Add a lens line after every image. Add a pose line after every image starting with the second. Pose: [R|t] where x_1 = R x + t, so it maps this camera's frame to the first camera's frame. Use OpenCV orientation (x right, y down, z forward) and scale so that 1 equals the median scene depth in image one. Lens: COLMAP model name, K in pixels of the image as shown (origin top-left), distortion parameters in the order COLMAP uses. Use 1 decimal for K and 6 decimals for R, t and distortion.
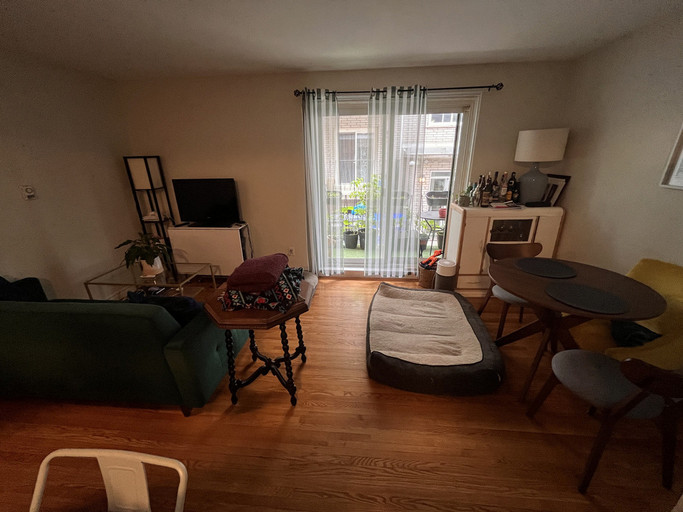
lens RADIAL K [[275.5, 0, 338.4], [0, 275.5, 253.2], [0, 0, 1]] dist [-0.008080, -0.000488]
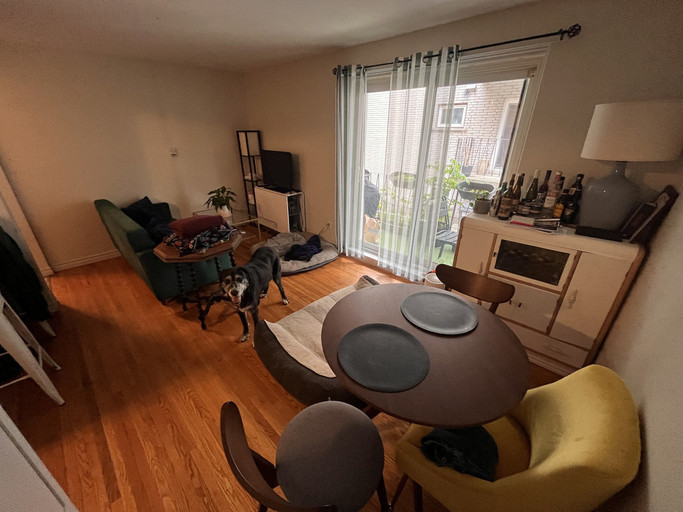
lens RADIAL K [[275.5, 0, 341.2], [0, 275.5, 255.0], [0, 0, 1]] dist [-0.008080, -0.000488]
pose [[0.776922, 0.280906, -0.563457, 0.620779], [-0.226326, 0.959734, 0.166396, -0.101496], [0.587510, -0.001752, 0.809215, 0.183874]]
